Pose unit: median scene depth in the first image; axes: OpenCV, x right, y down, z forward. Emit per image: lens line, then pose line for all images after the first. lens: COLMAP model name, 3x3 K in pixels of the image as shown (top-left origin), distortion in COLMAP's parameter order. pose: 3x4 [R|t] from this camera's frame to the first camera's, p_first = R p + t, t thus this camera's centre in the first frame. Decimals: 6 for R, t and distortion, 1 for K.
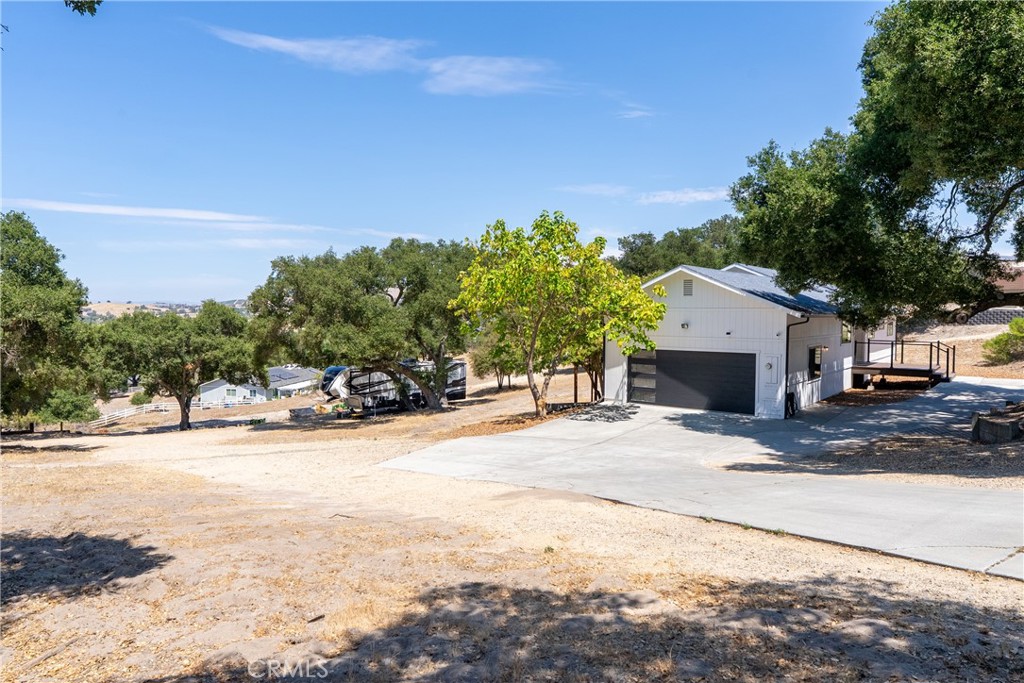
lens RADIAL K [[681.3, 0, 510.1], [0, 681.3, 342.4], [0, 0, 1]] dist [0.004873, 0.002735]
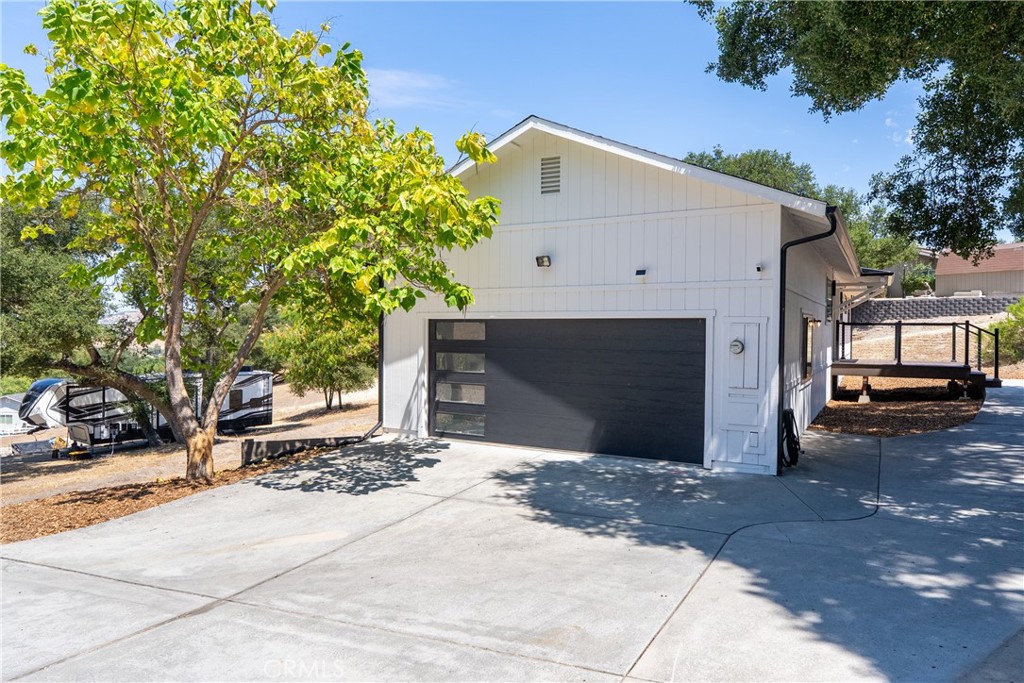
lens RADIAL K [[698.3, 0, 512.0], [0, 698.3, 341.5], [0, 0, 1]] dist [0.002591, 0.001757]
pose [[0.987720, 0.000143, 0.156232, 0.080526], [0.004051, 0.999640, -0.026526, 0.019208], [-0.156180, 0.026833, 0.987364, 0.272902]]
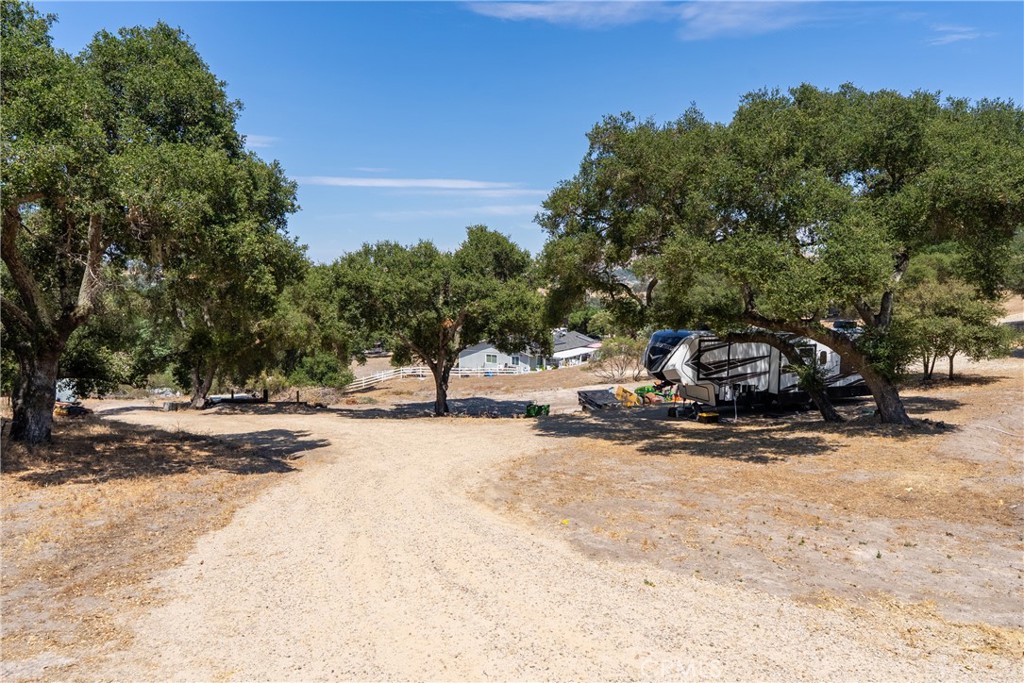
lens RADIAL K [[698.3, 0, 512.0], [0, 698.3, 341.5], [0, 0, 1]] dist [0.002591, 0.001757]
pose [[0.939221, 0.038809, -0.341113, -0.181308], [-0.023996, 0.998581, 0.047539, 0.019575], [0.342474, -0.036465, 0.938819, 0.387543]]
